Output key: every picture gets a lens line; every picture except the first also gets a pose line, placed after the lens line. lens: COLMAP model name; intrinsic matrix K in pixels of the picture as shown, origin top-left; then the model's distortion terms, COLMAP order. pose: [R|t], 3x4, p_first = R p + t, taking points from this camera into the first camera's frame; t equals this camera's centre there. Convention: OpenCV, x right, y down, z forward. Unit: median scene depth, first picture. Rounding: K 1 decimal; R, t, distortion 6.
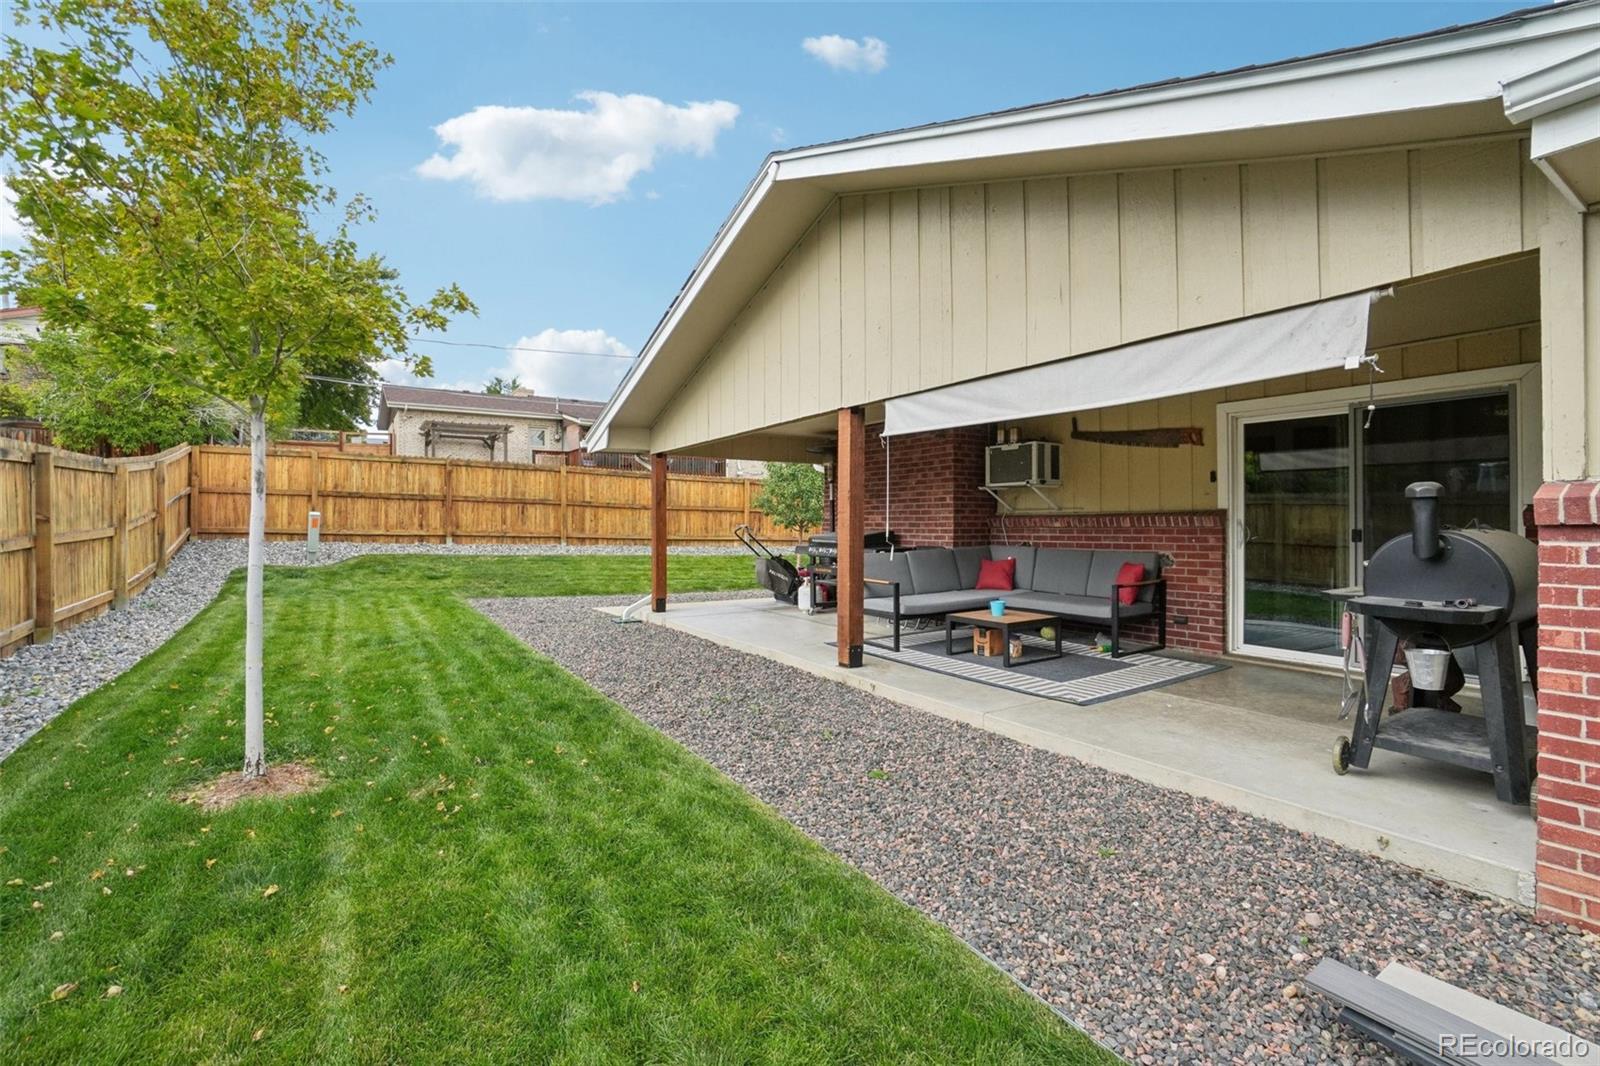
lens RADIAL K [[721.7, 0, 801.2], [0, 721.7, 524.6], [0, 0, 1]] dist [-0.042623, 0.009246]
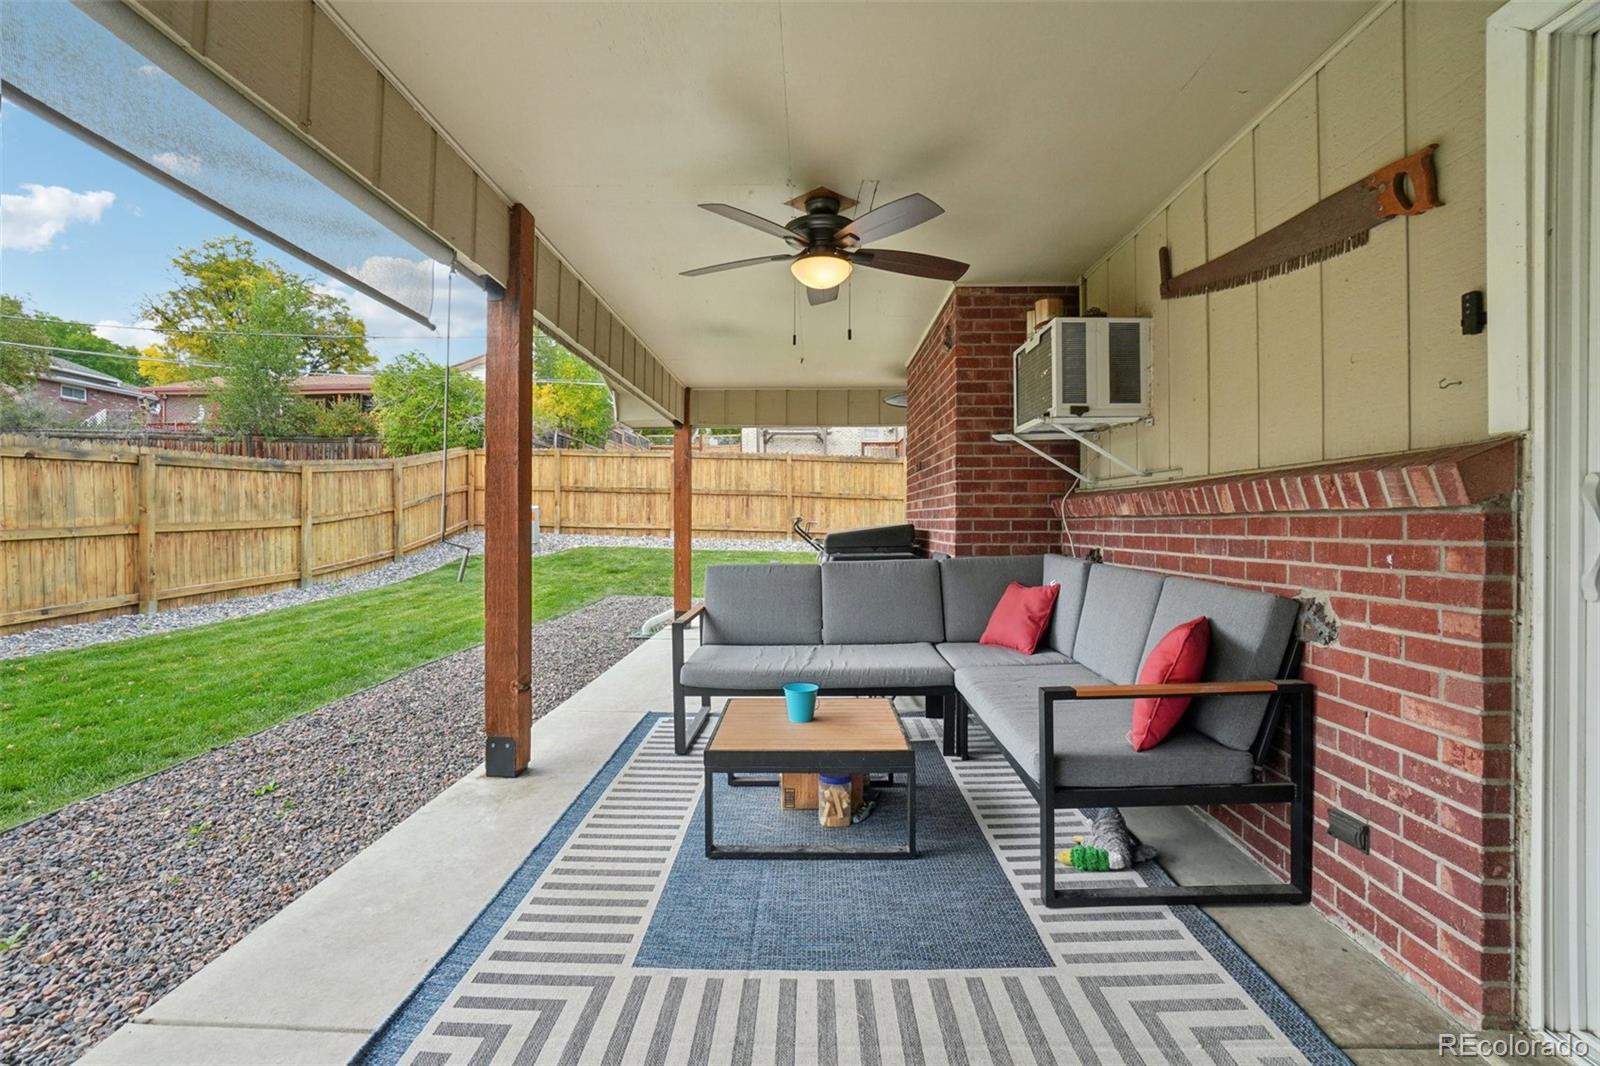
lens RADIAL K [[721.7, 0, 805.6], [0, 721.7, 524.8], [0, 0, 1]] dist [-0.042623, 0.009246]
pose [[0.821921, 0.005440, -0.569575, 0.446154], [-0.003085, 0.999982, 0.005098, 0.007292], [0.569593, -0.002433, 0.821923, 0.557460]]
